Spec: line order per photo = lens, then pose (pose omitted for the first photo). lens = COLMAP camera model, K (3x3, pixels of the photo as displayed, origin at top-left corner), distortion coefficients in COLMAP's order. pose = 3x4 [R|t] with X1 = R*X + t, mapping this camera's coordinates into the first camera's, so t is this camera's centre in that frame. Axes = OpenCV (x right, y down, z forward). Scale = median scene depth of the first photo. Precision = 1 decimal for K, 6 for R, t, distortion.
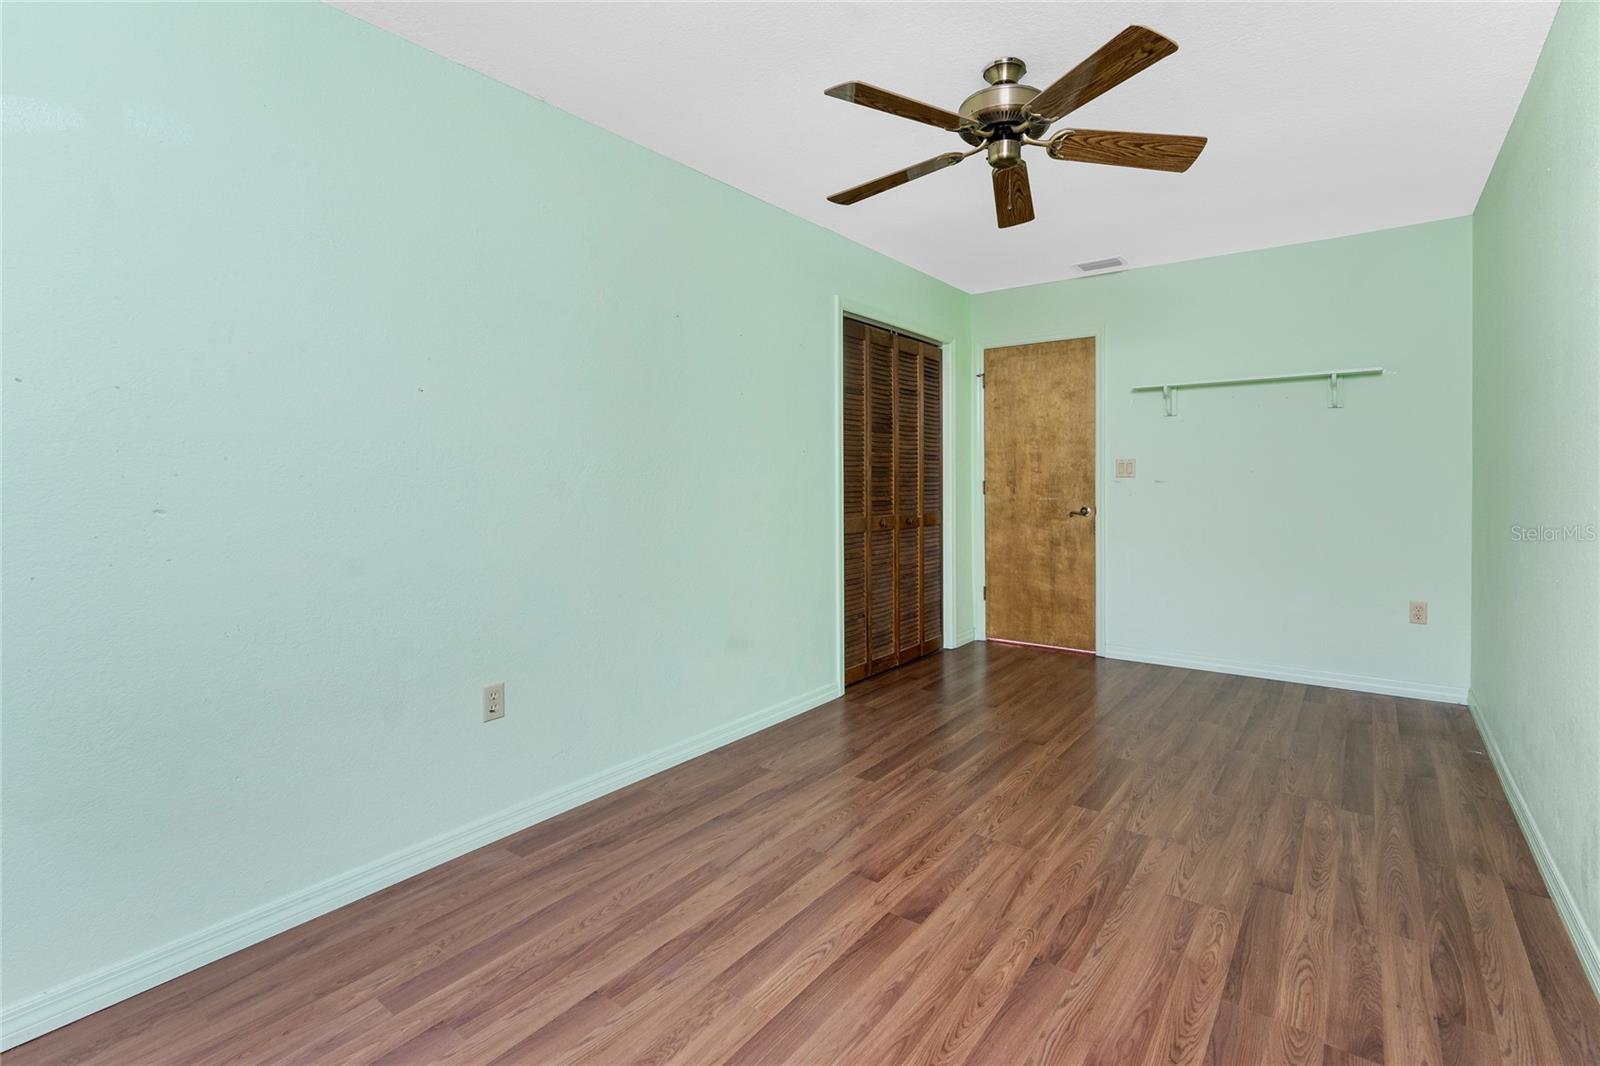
lens RADIAL K [[717.5, 0, 803.3], [0, 717.5, 490.9], [0, 0, 1]] dist [0.001901, 0.000048]
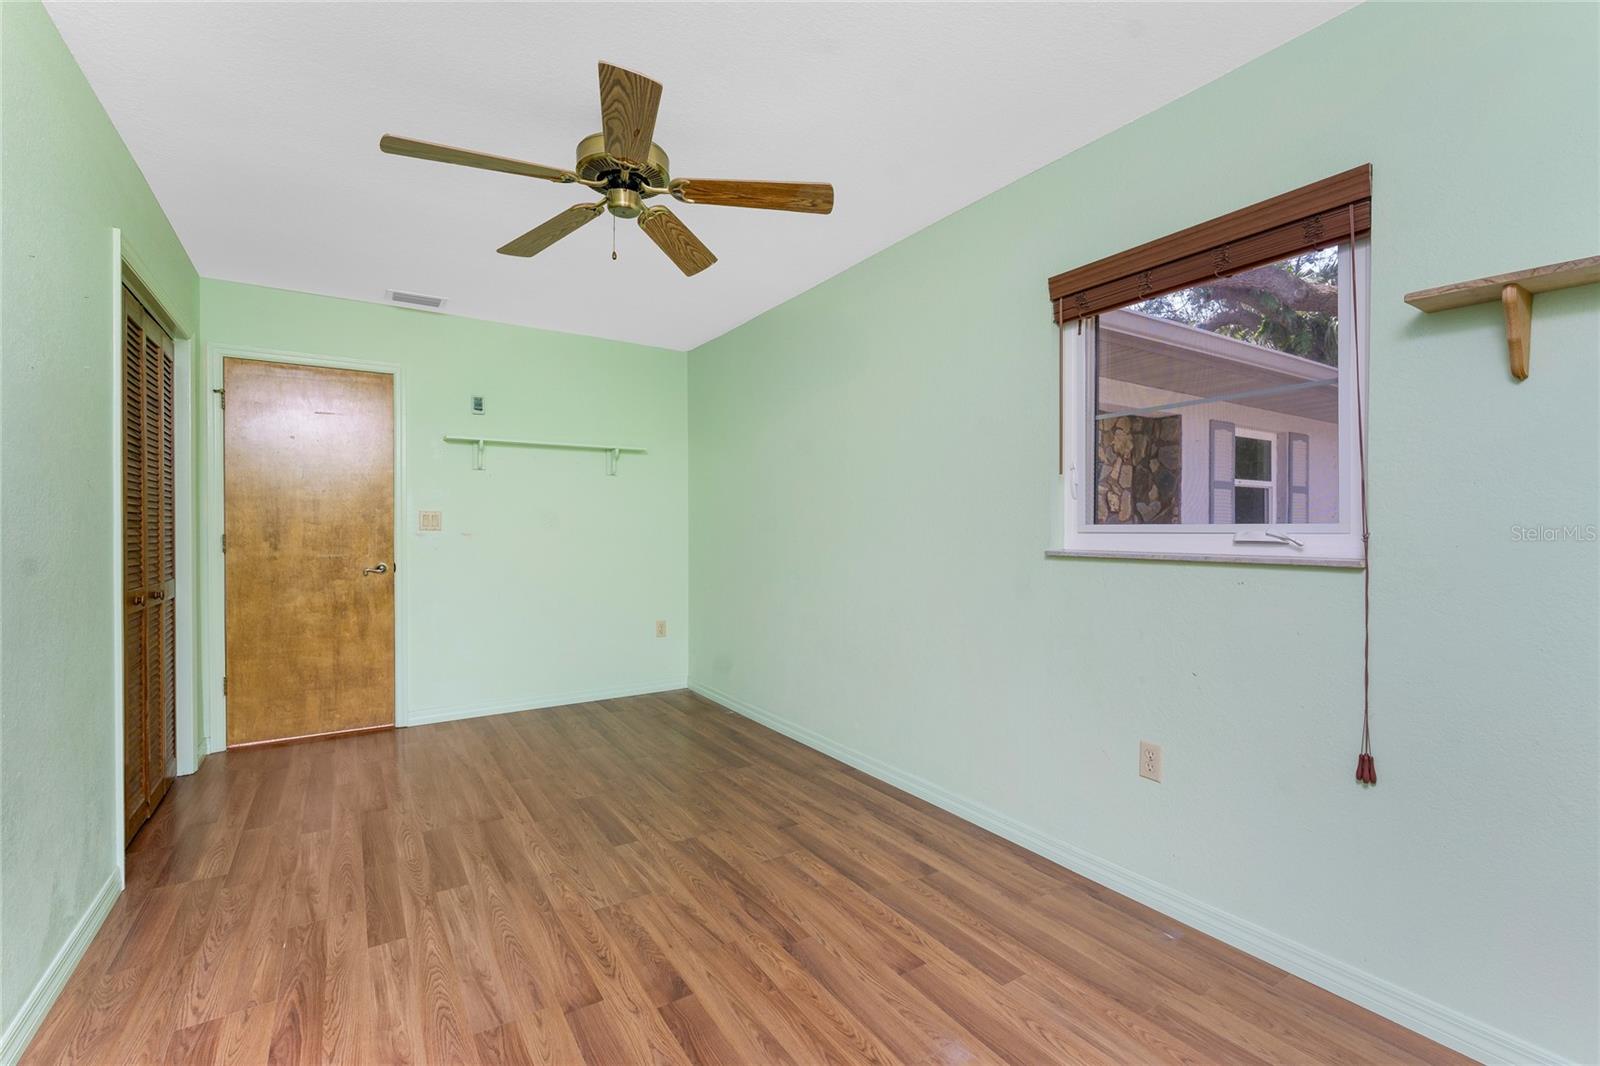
lens RADIAL K [[728.1, 0, 800.0], [0, 728.1, 533.0], [0, 0, 1]] dist [0.000080, -0.000373]
pose [[0.342236, -0.000672, 0.939614, -0.474320], [0.016246, 0.999854, -0.005202, -0.003549], [-0.939474, 0.017046, 0.342197, 0.352170]]
